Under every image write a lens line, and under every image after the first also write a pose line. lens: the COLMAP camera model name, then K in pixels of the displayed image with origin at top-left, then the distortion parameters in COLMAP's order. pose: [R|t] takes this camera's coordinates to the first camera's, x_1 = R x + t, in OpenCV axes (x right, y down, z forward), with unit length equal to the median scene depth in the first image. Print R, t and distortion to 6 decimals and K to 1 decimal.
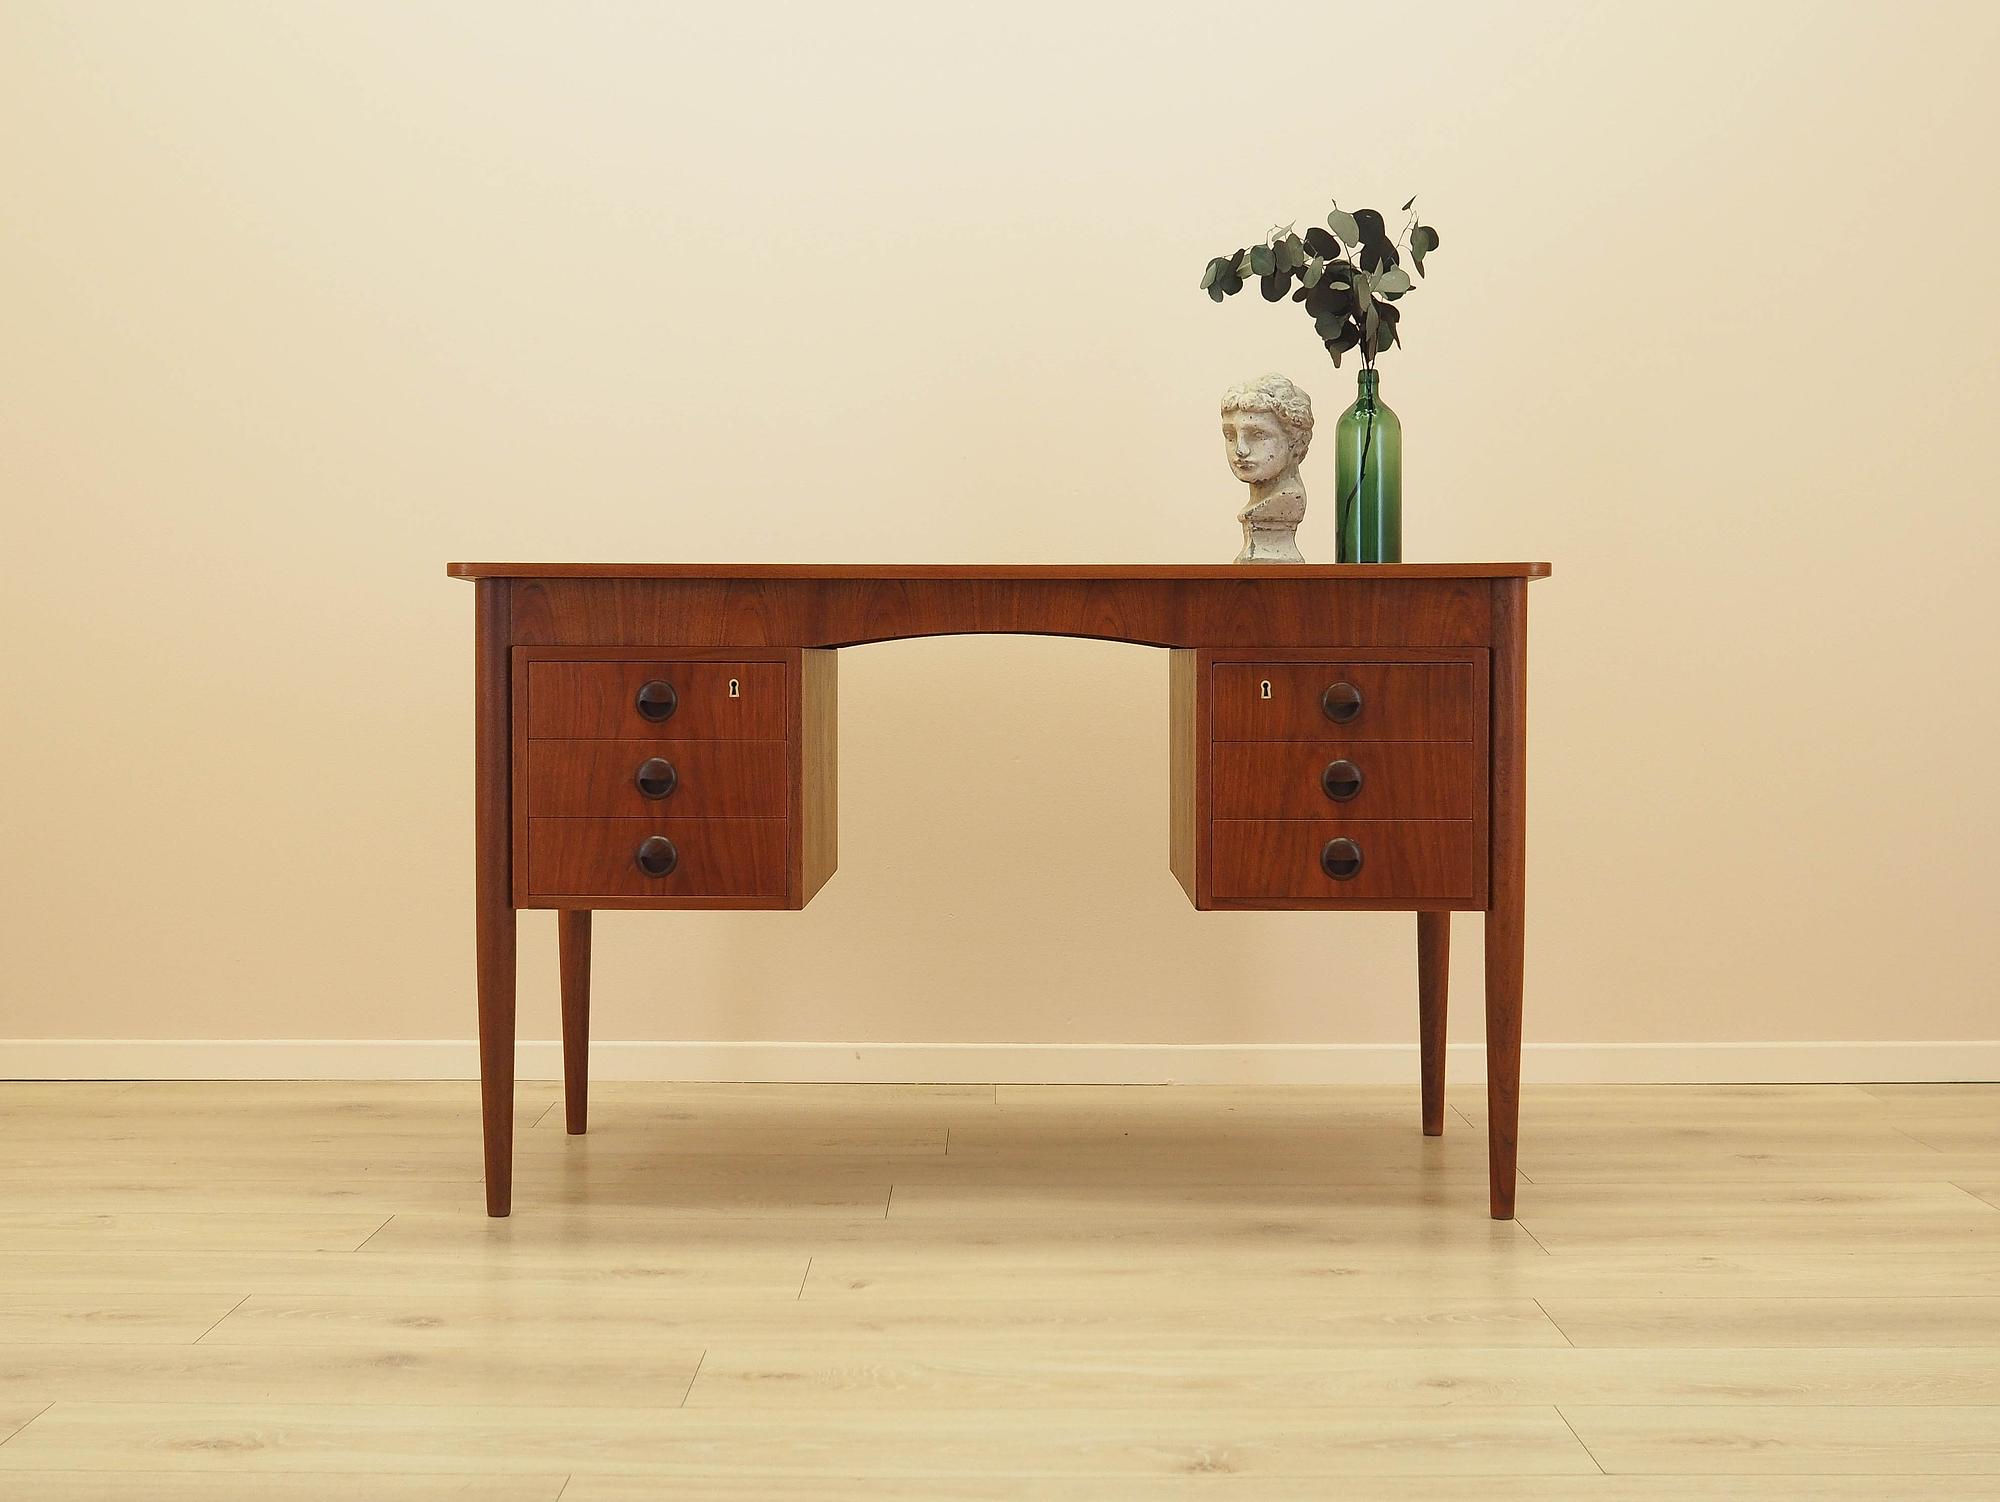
lens RADIAL K [[2593.3, 0, 1000.0], [0, 2593.3, 751.0], [0, 0, 1]] dist [-0.031983, 0.031488]
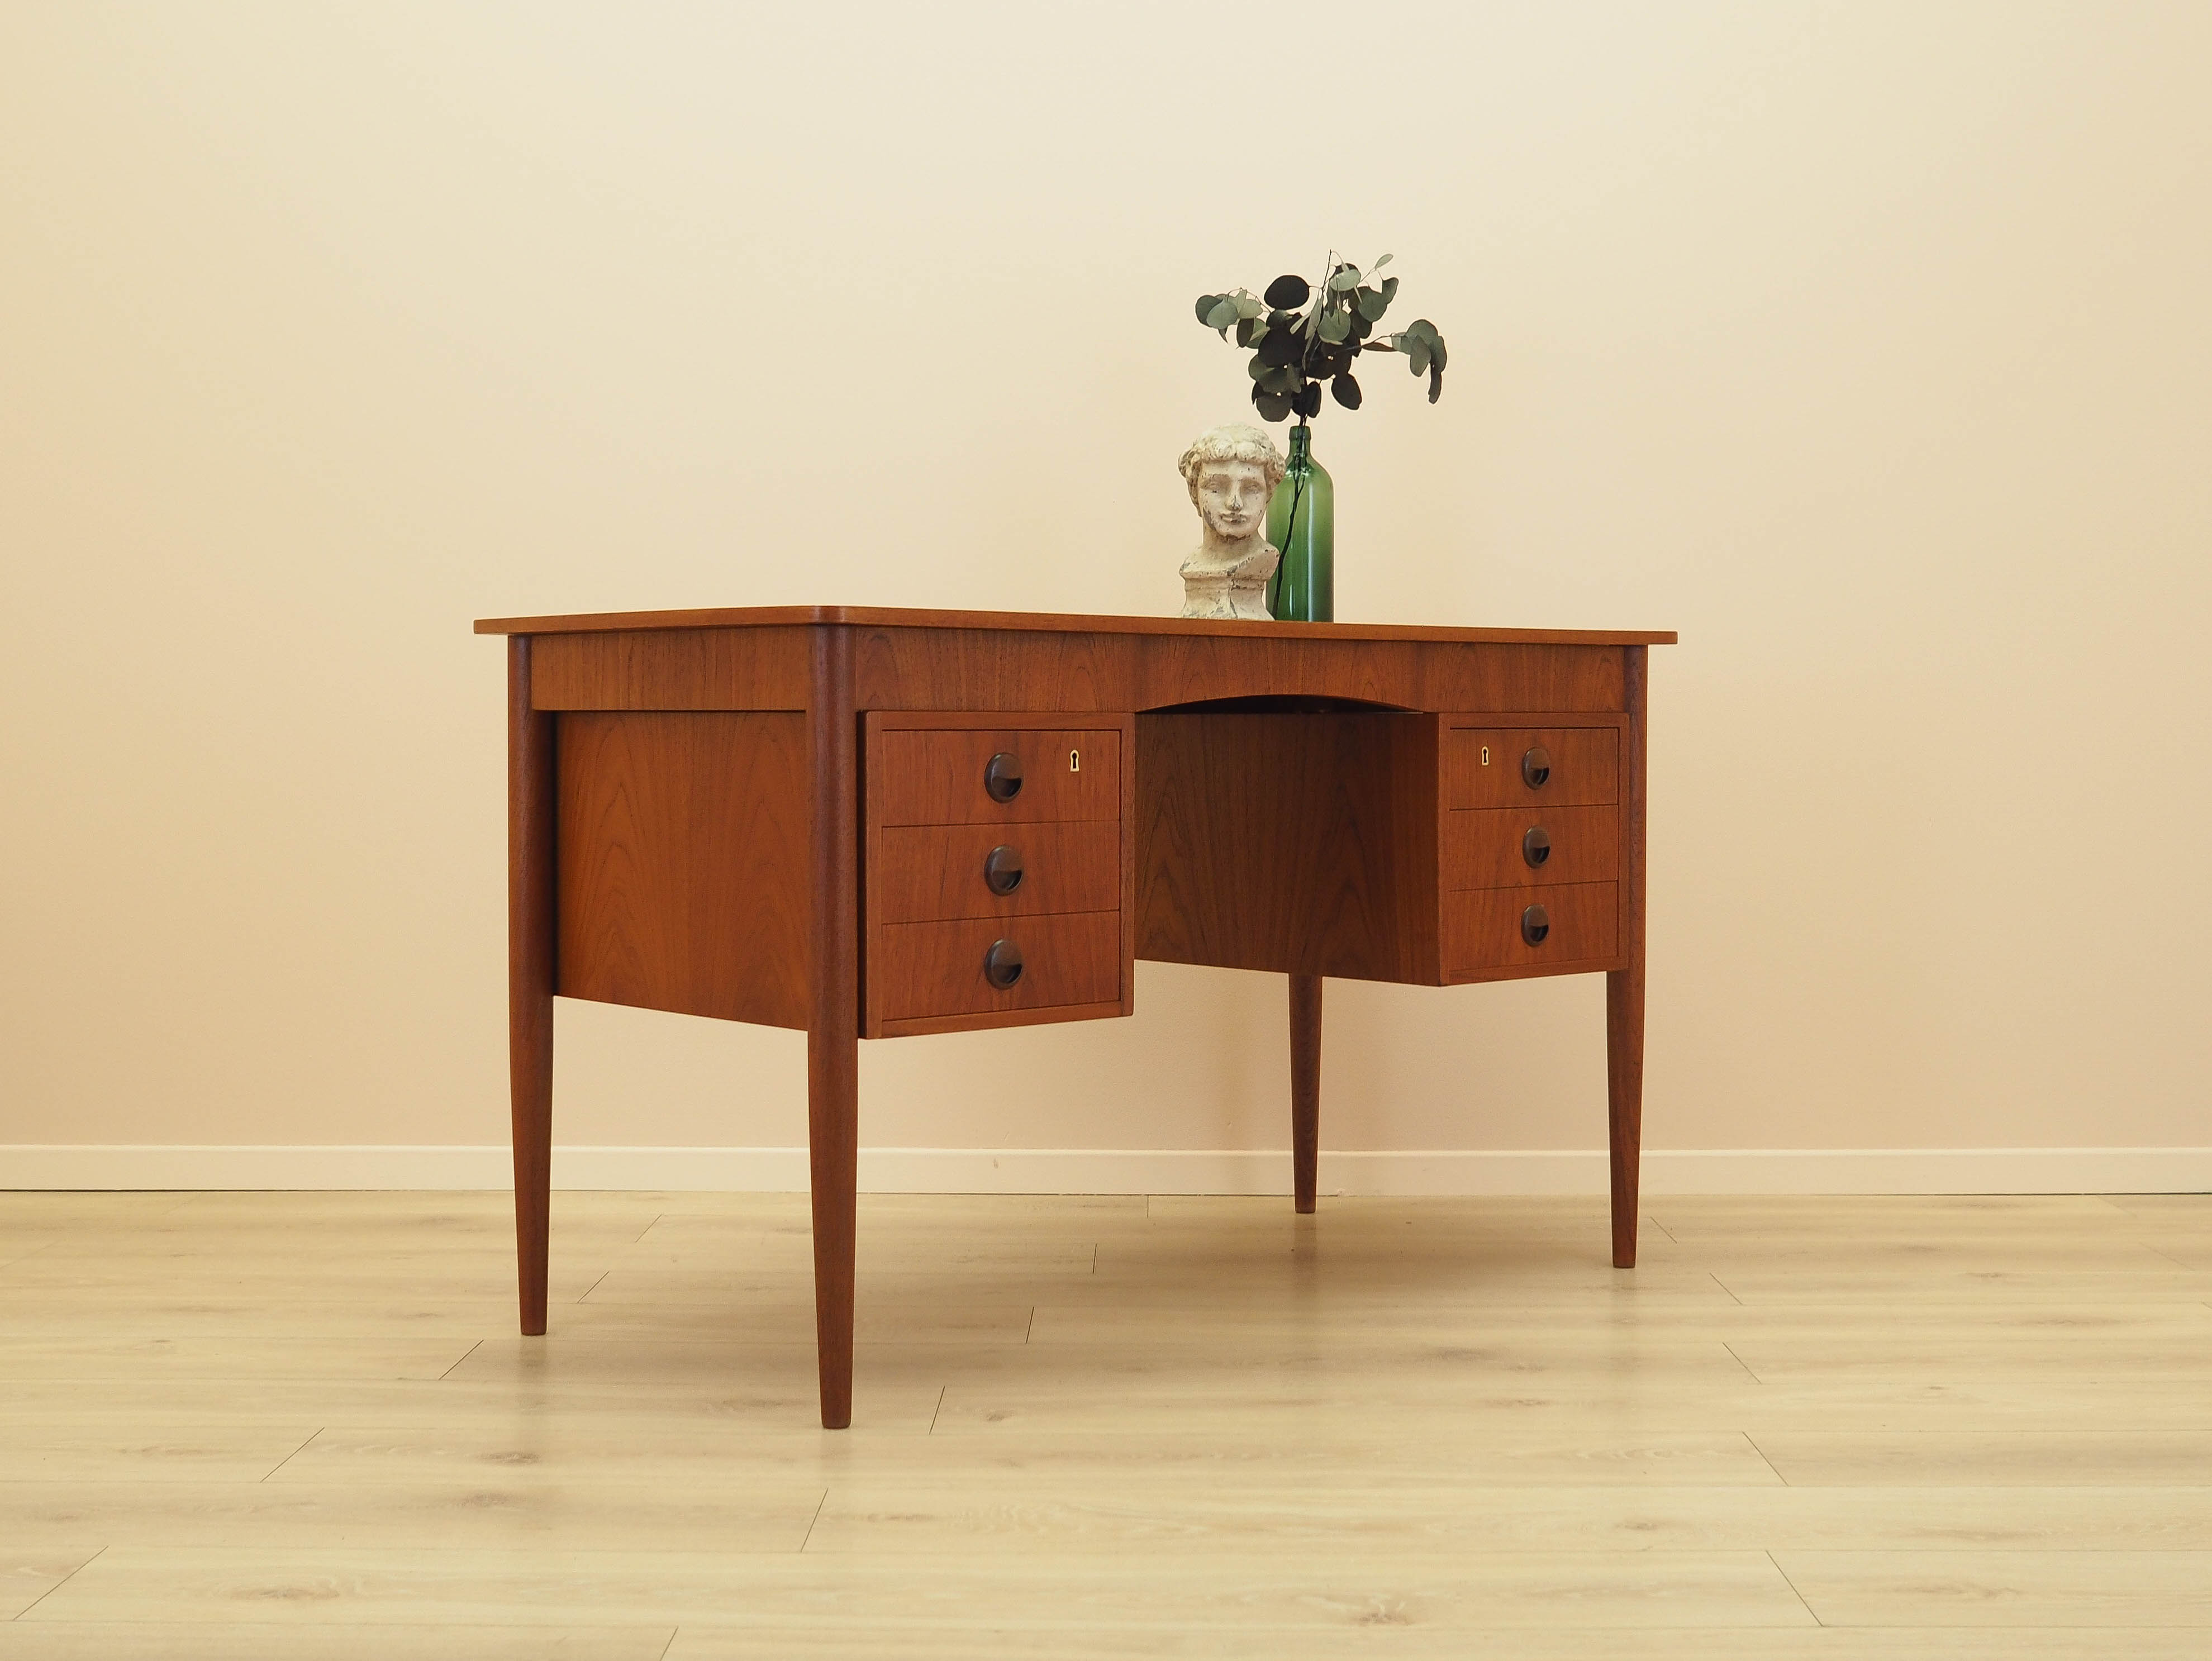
lens RADIAL K [[2868.1, 0, 1106.0], [0, 2868.1, 830.5], [0, 0, 1]] dist [-0.031983, 0.031488]
pose [[0.740612, -0.027714, 0.671361, -0.727075], [0.027413, 0.999563, 0.011021, -0.011327], [-0.671373, 0.010242, 0.741049, 0.295629]]
